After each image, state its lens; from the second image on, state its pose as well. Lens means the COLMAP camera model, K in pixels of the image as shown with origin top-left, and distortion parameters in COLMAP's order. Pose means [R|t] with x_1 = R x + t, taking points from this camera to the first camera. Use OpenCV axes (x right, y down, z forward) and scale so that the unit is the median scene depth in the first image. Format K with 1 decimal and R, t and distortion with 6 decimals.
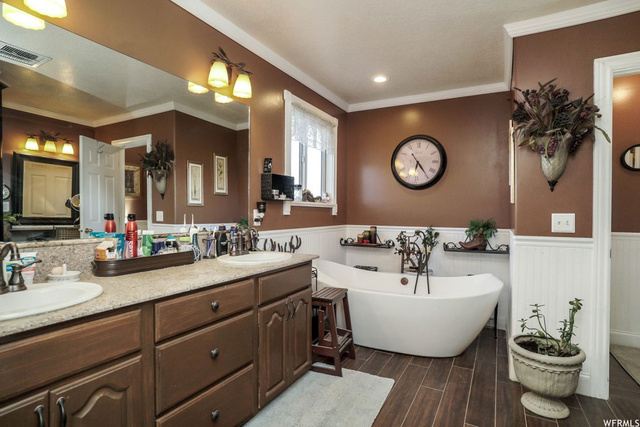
lens RADIAL K [[335.3, 0, 320.0], [0, 335.3, 213.5], [0, 0, 1]] dist [-0.040292, 0.002124]
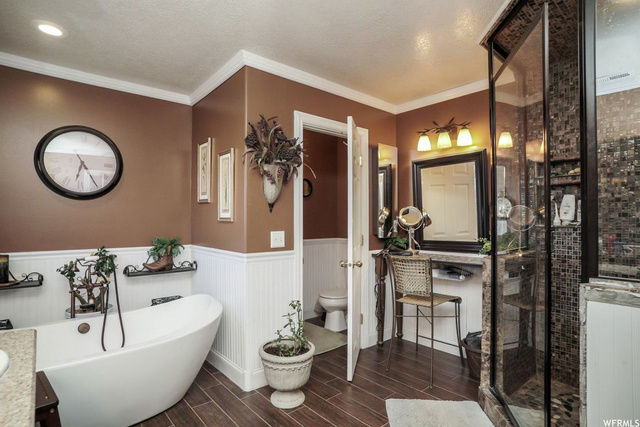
lens RADIAL K [[335.3, 0, 320.0], [0, 335.3, 213.5], [0, 0, 1]] dist [-0.040292, 0.002124]
pose [[0.352575, 0.004976, 0.935770, -0.231035], [0.004861, 0.999963, -0.007149, -0.037392], [-0.935771, 0.007069, 0.352538, 0.286572]]
